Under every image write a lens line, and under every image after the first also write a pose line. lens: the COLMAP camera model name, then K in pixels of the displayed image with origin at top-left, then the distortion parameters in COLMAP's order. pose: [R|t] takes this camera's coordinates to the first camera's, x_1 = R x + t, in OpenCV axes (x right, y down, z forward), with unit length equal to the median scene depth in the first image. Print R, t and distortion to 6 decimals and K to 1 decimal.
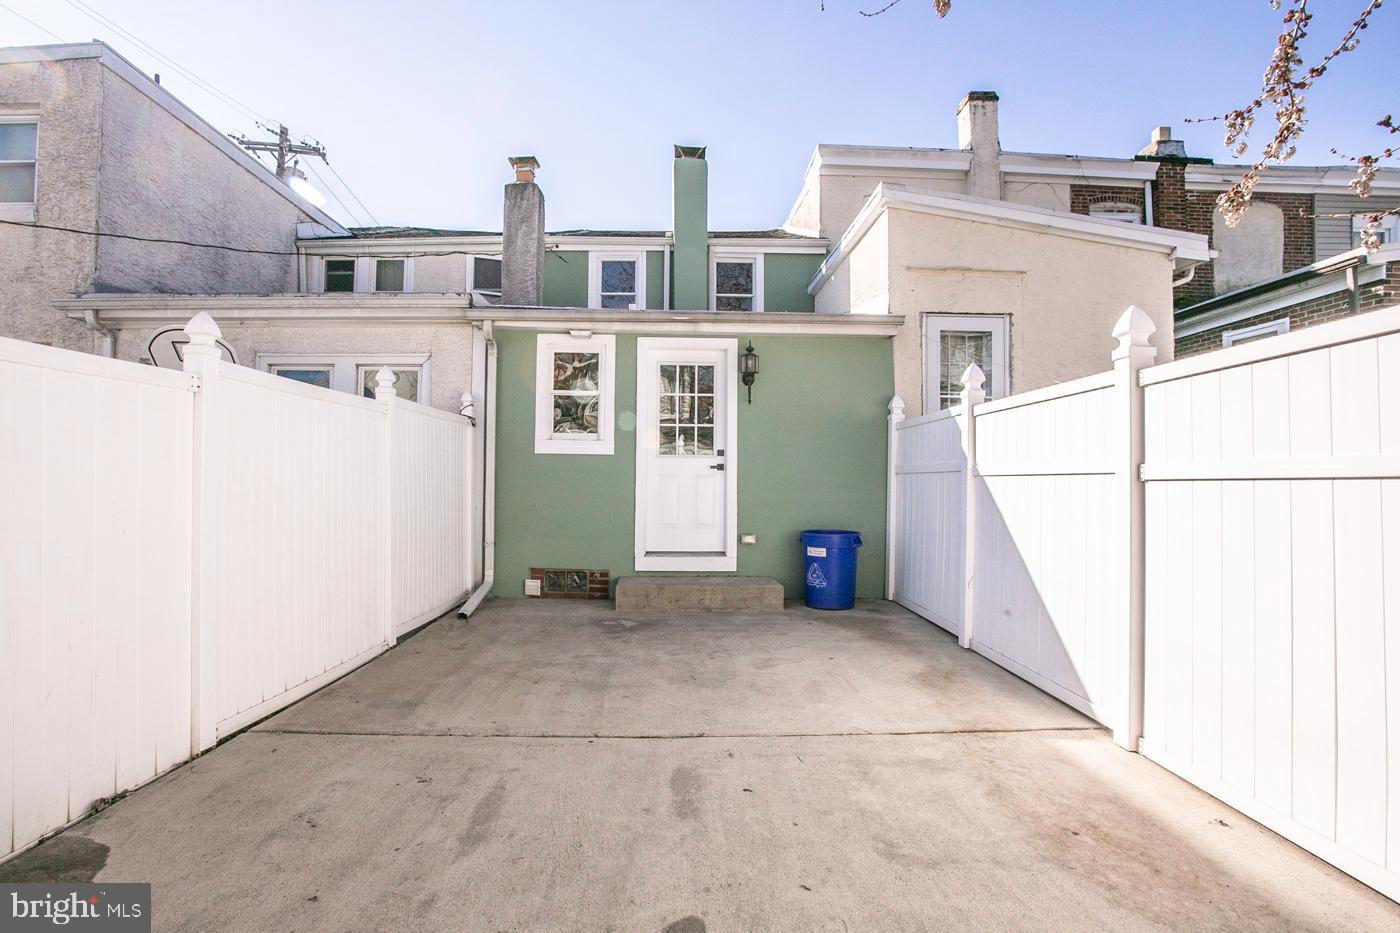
lens RADIAL K [[695.1, 0, 695.6], [0, 695.1, 481.1], [0, 0, 1]] dist [-0.001246, -0.000504]
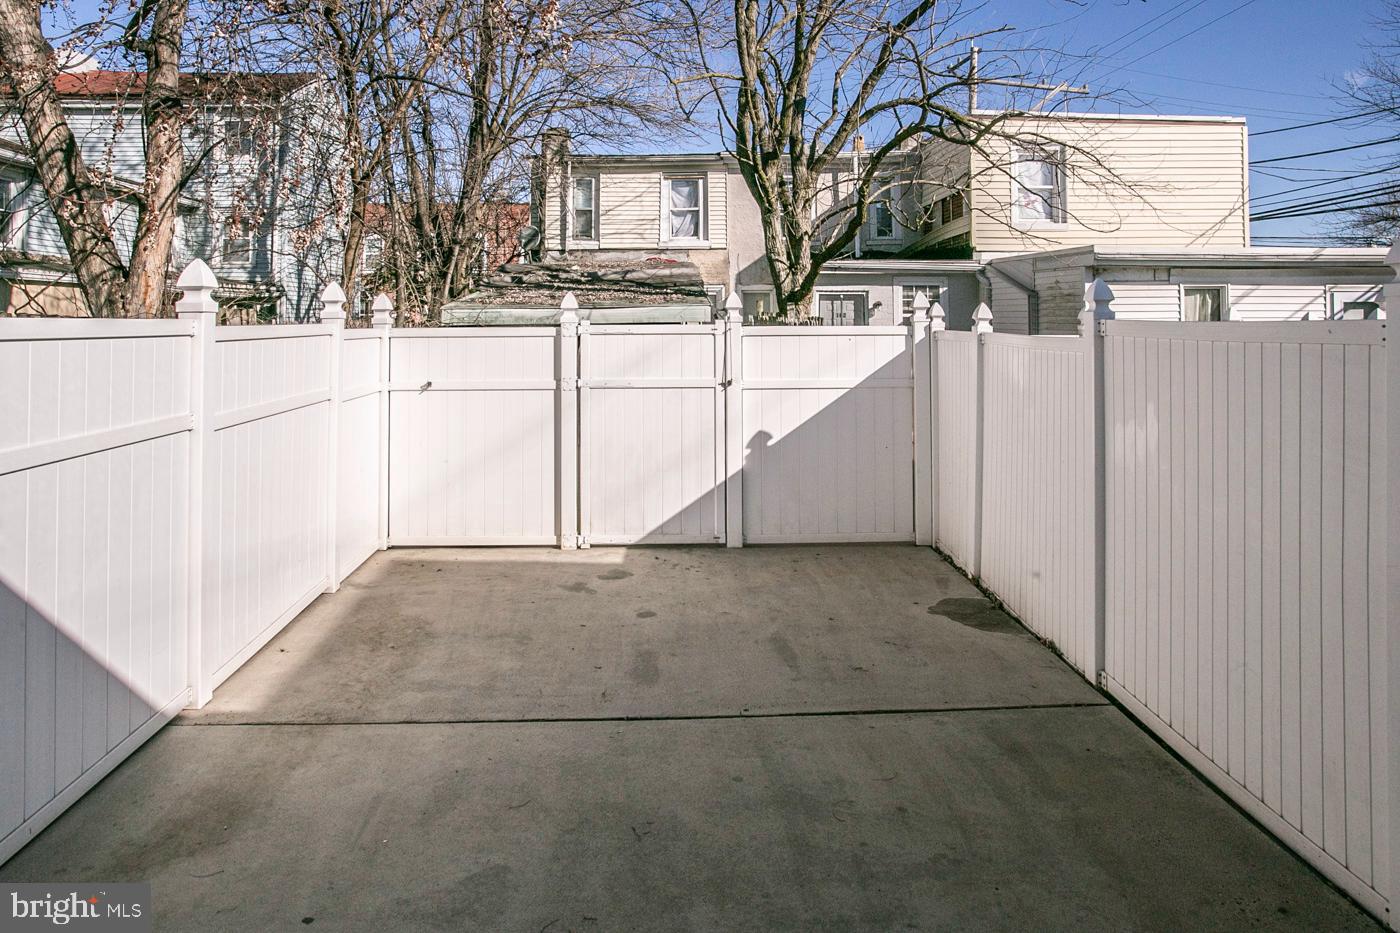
lens RADIAL K [[895.0, 0, 700.0], [0, 895.0, 466.5], [0, 0, 1]] dist [0.003311, 0.001073]
pose [[-0.998587, 0.003125, -0.053043, -0.018580], [-0.005604, 0.986508, 0.163617, -0.129412], [0.052839, 0.163683, -0.985097, 1.764542]]
